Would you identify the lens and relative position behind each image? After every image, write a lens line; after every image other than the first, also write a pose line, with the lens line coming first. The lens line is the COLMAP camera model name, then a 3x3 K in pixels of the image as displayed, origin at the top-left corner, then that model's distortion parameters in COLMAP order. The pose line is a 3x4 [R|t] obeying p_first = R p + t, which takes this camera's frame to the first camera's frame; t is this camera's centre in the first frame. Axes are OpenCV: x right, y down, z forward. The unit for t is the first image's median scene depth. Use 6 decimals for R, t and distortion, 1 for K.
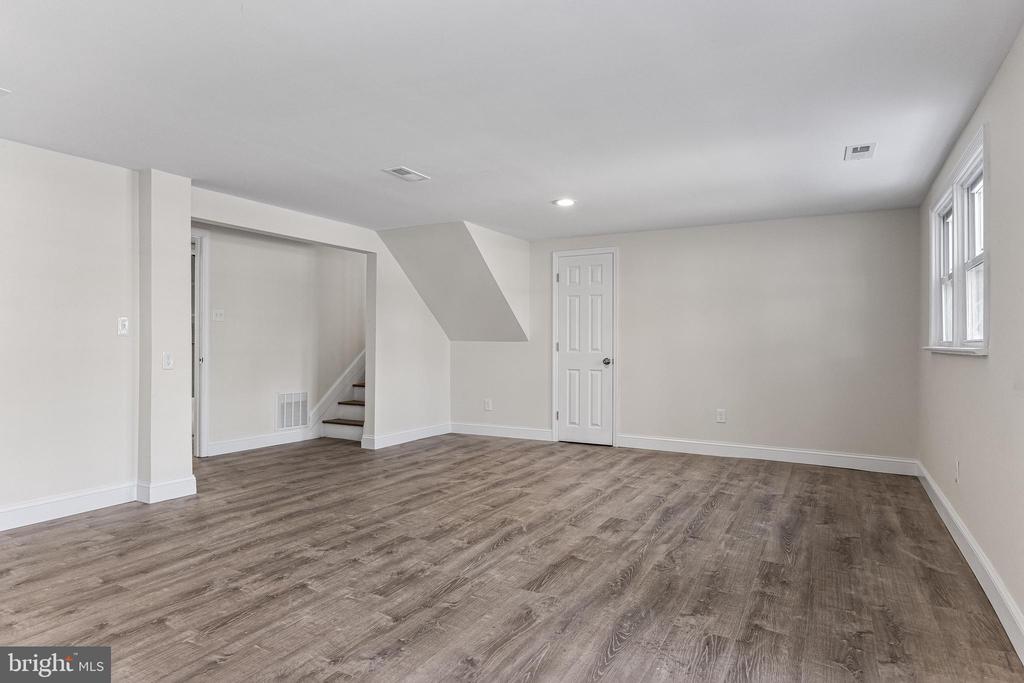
lens RADIAL K [[590.3, 0, 508.7], [0, 590.3, 340.3], [0, 0, 1]] dist [-0.005493, -0.000535]
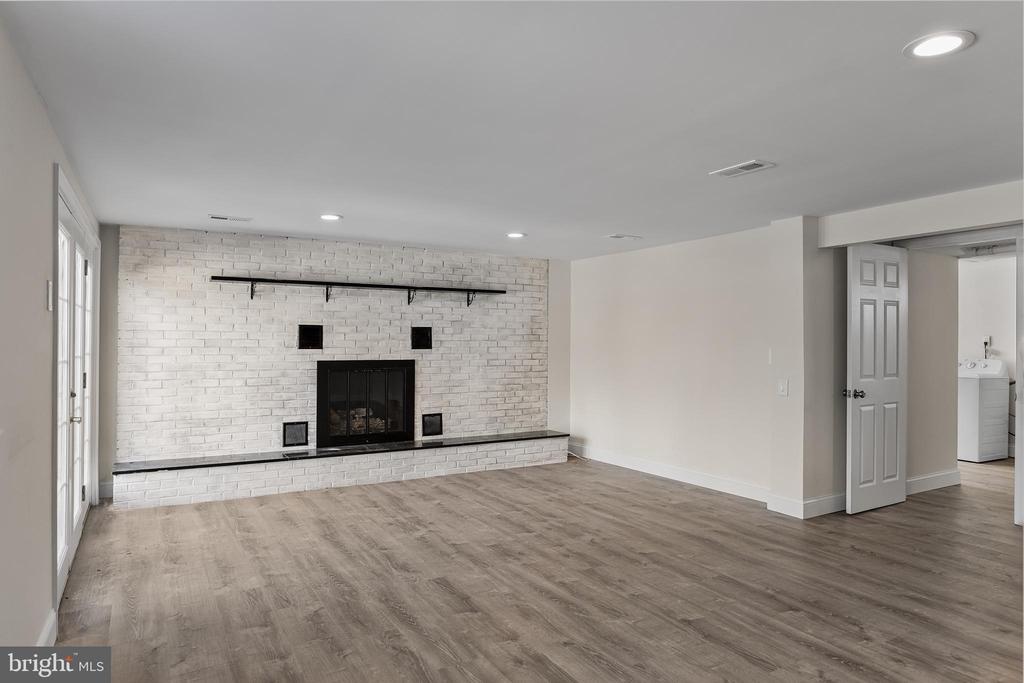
lens RADIAL K [[615.9, 0, 509.1], [0, 615.9, 343.5], [0, 0, 1]] dist [0.000915, 0.001135]
pose [[-0.510801, -0.004655, -0.859687, 0.966839], [0.000871, 0.999982, -0.005933, -0.063351], [0.859699, -0.003779, -0.510787, 1.601502]]
